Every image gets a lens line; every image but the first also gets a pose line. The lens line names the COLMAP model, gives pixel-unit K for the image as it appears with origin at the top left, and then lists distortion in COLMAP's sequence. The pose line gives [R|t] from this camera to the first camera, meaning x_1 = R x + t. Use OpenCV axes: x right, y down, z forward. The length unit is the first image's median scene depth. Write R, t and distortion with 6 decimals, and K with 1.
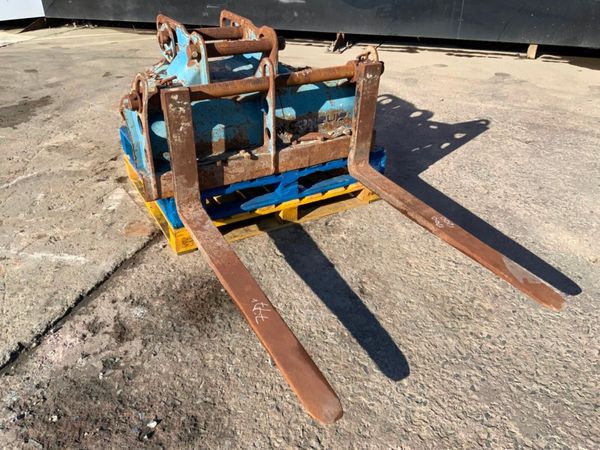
lens RADIAL K [[499.2, 0, 300.4], [0, 499.2, 227.8], [0, 0, 1]] dist [0.069273, -0.132509]
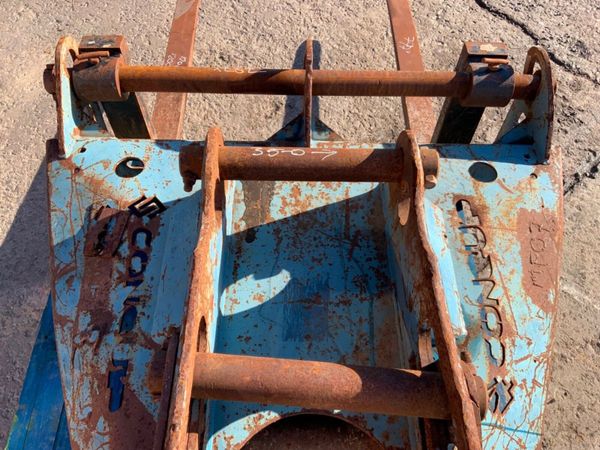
lens RADIAL K [[499.2, 0, 298.5], [0, 499.2, 225.6], [0, 0, 1]] dist [0.069273, -0.132509]
pose [[-0.873540, -0.423461, 0.240019, -0.267814], [0.226082, 0.083711, 0.970505, -0.840356], [-0.431063, 0.902038, 0.022612, 1.178007]]
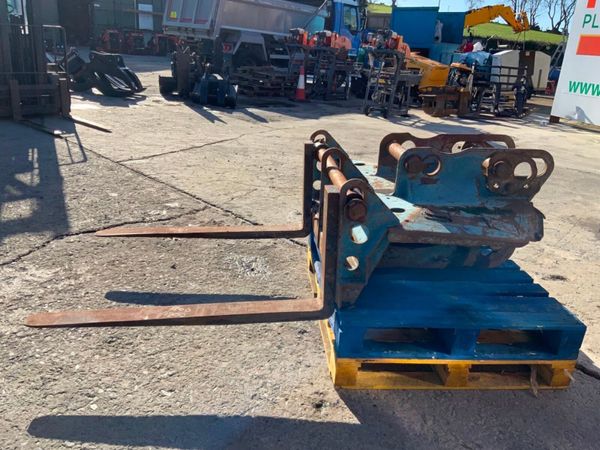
lens RADIAL K [[499.2, 0, 299.6], [0, 499.2, 223.0], [0, 0, 1]] dist [0.069273, -0.132509]
pose [[-0.415509, 0.283895, -0.864151, 0.975321], [-0.521199, 0.704300, 0.481988, -0.720631], [0.745456, 0.650665, -0.144677, 1.226915]]
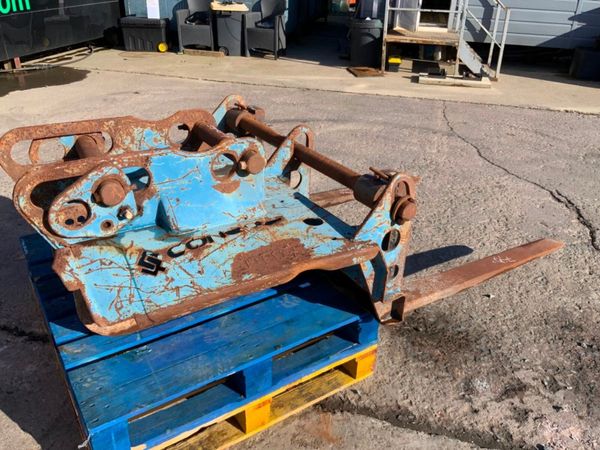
lens RADIAL K [[499.2, 0, 299.7], [0, 499.2, 221.6], [0, 0, 1]] dist [0.069273, -0.132509]
pose [[-0.081115, -0.465142, 0.881512, -0.929302], [0.484253, 0.754632, 0.442752, -0.604585], [-0.871160, 0.462789, 0.164034, 0.949577]]
